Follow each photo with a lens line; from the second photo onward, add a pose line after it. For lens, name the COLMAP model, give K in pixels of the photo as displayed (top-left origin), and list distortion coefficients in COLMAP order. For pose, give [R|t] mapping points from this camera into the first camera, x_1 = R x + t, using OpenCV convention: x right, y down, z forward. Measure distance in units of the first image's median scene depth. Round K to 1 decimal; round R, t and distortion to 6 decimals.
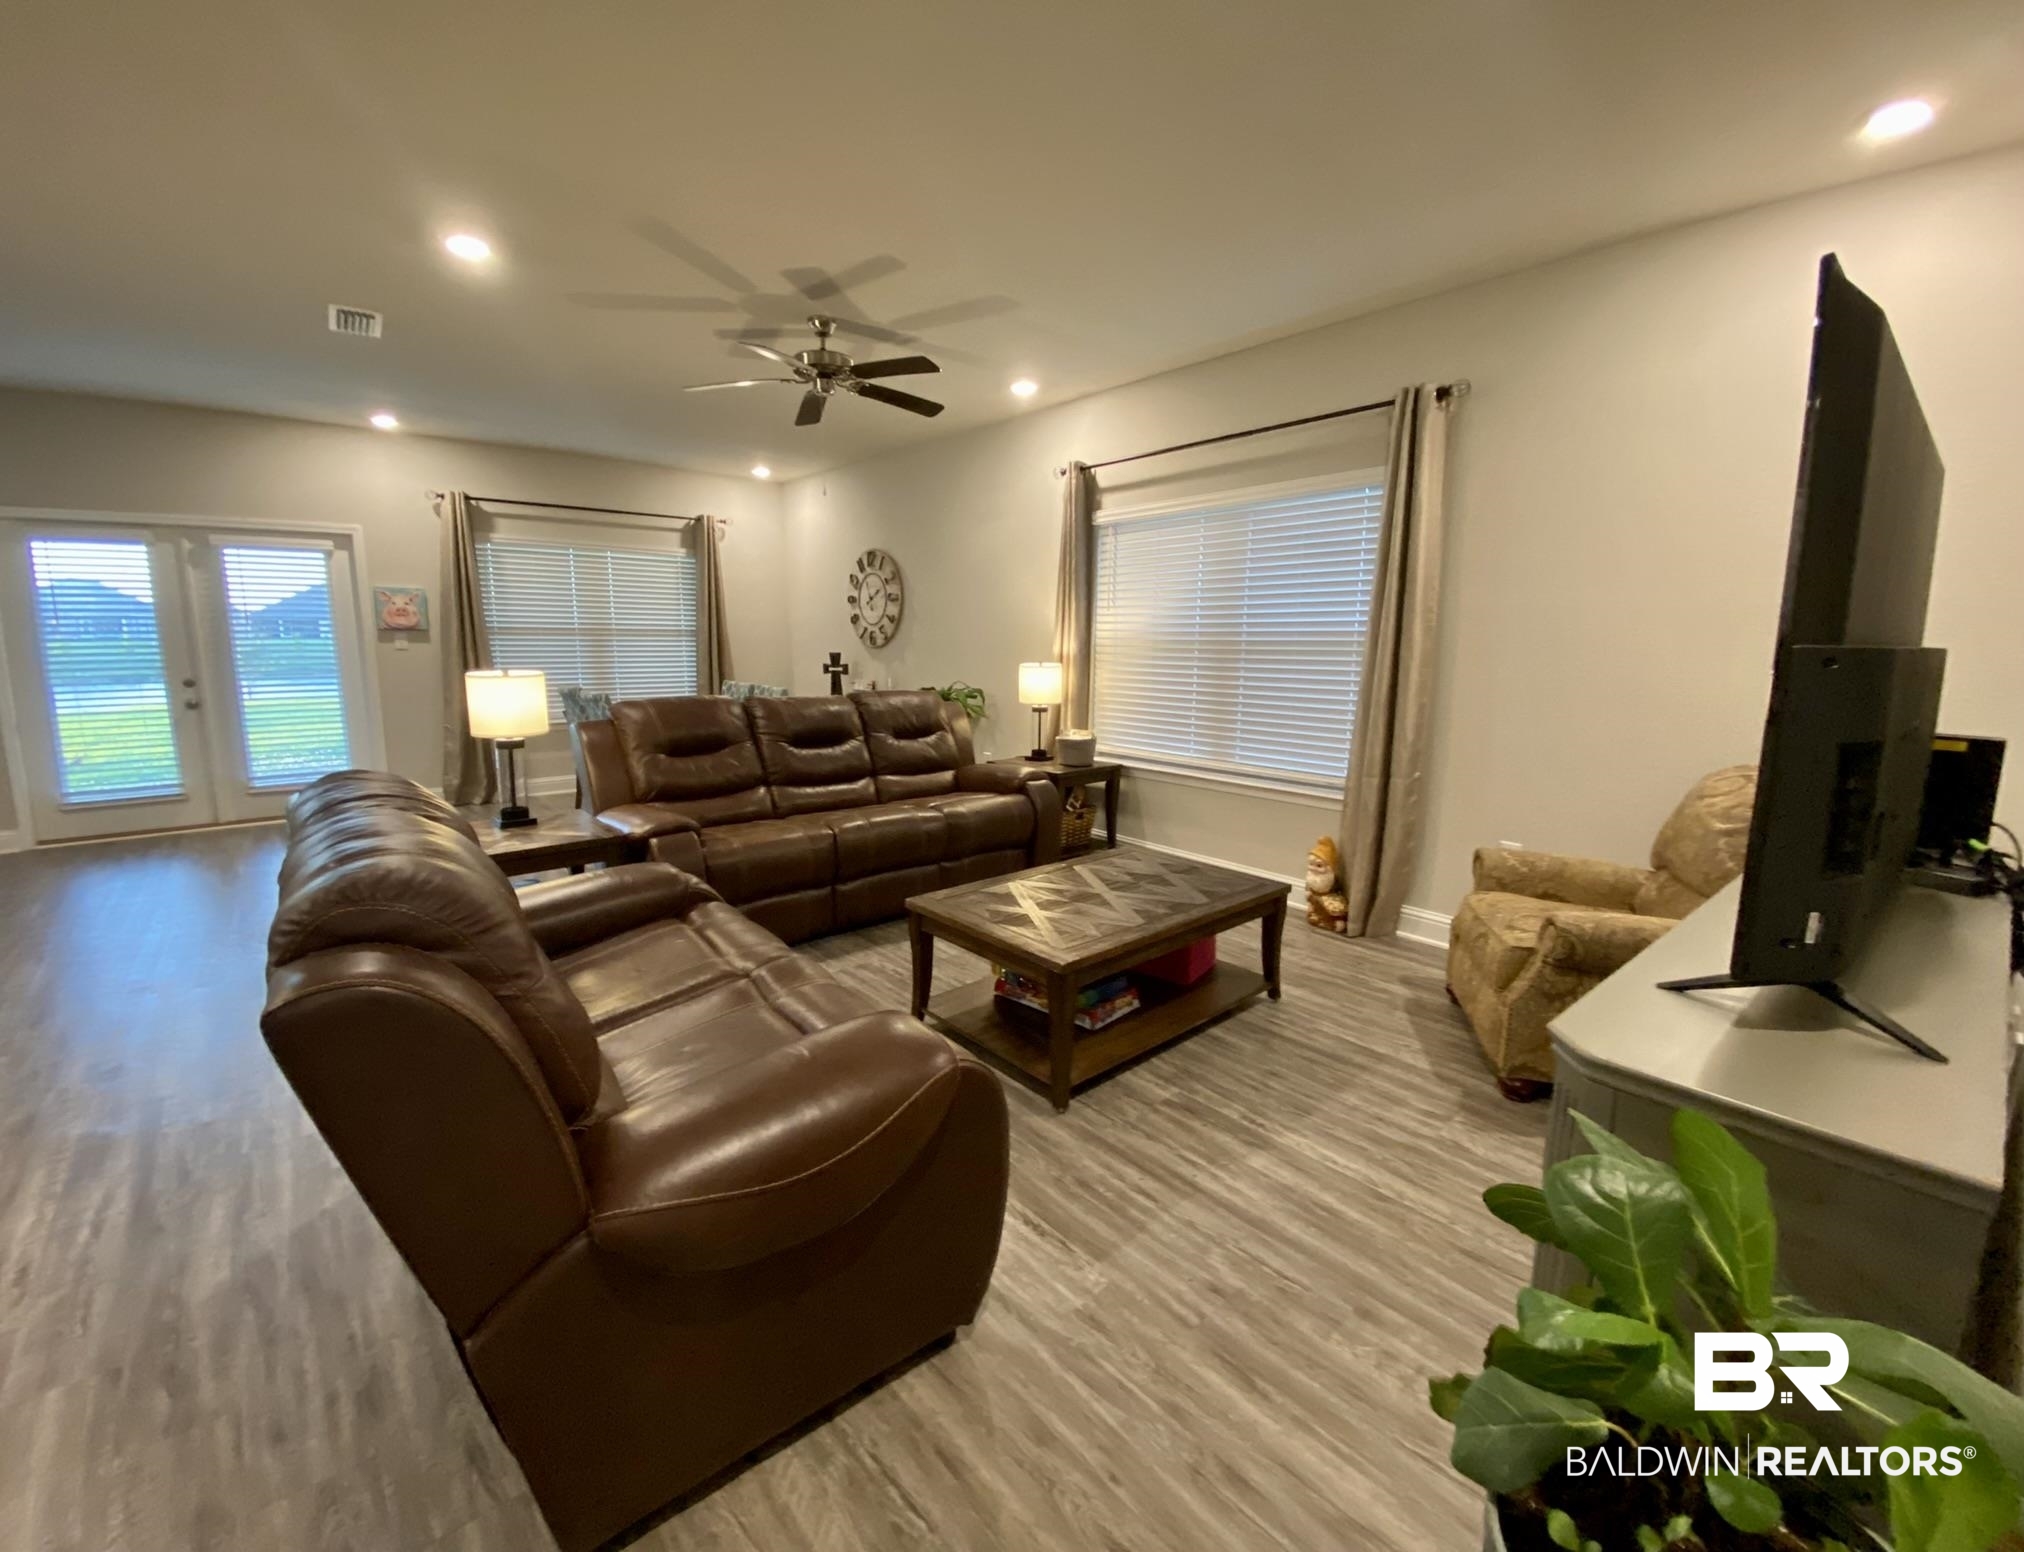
lens RADIAL K [[834.9, 0, 1012.0], [0, 834.9, 776.0], [0, 0, 1]] dist [0.000716, -0.021813]
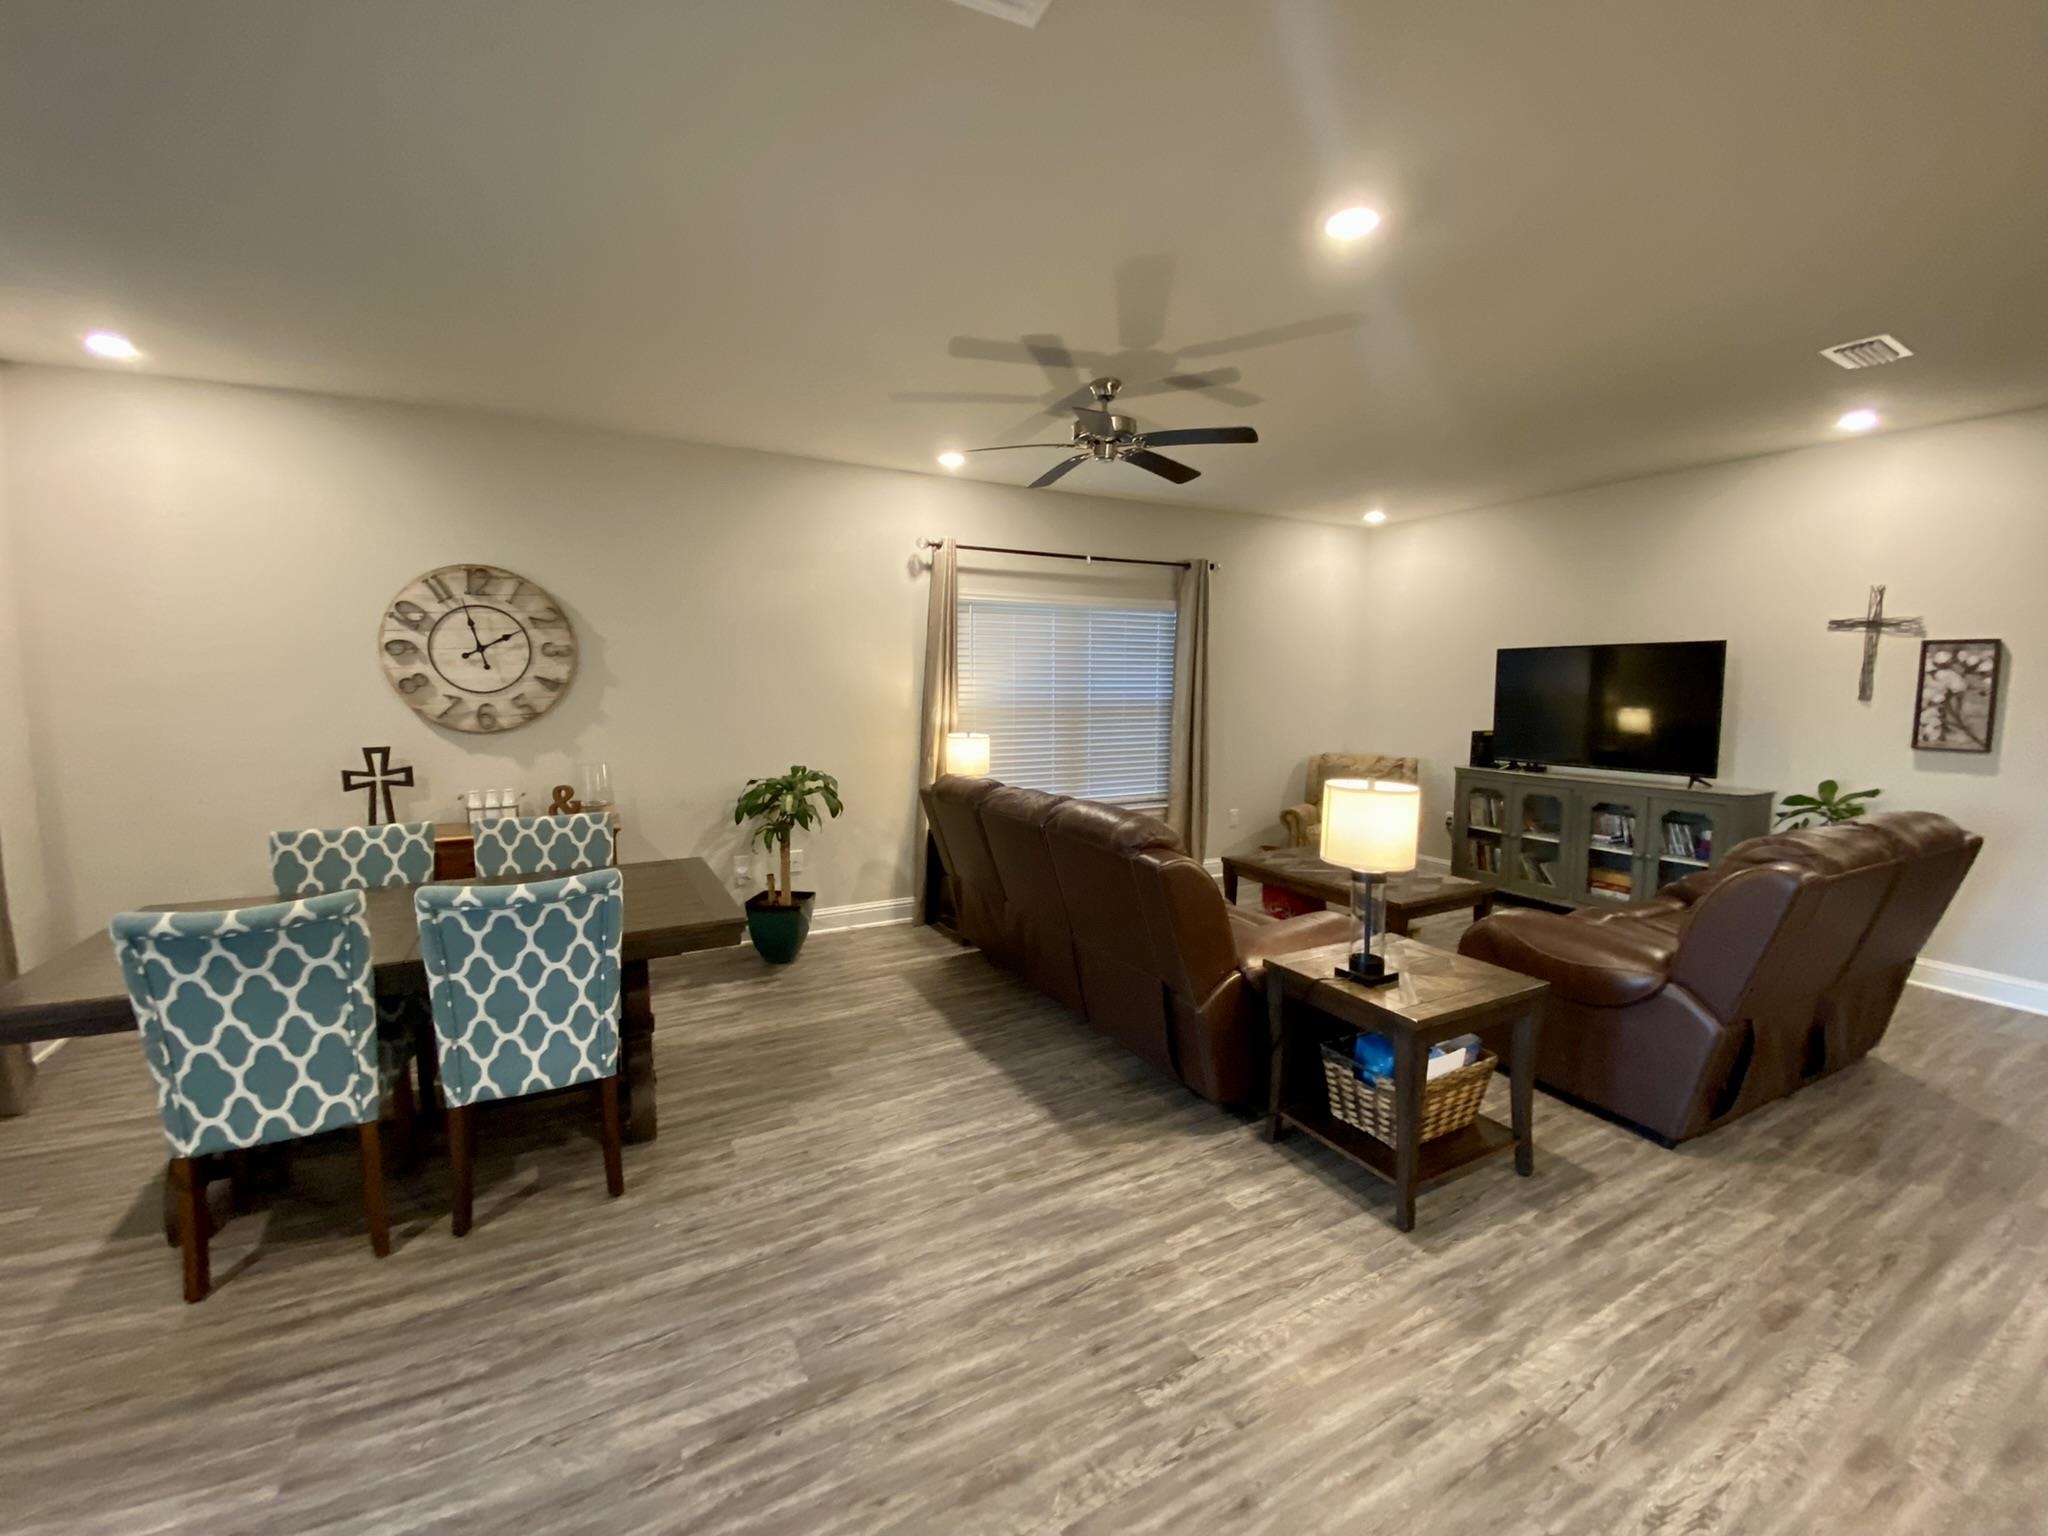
lens RADIAL K [[825.4, 0, 1024.0], [0, 825.4, 768.0], [0, 0, 1]] dist [0.017888, -0.019088]
pose [[0.223598, -0.106346, 0.968863, -0.710517], [0.157170, 0.984955, 0.071840, -0.122986], [-0.961926, 0.136213, 0.236948, 0.555891]]
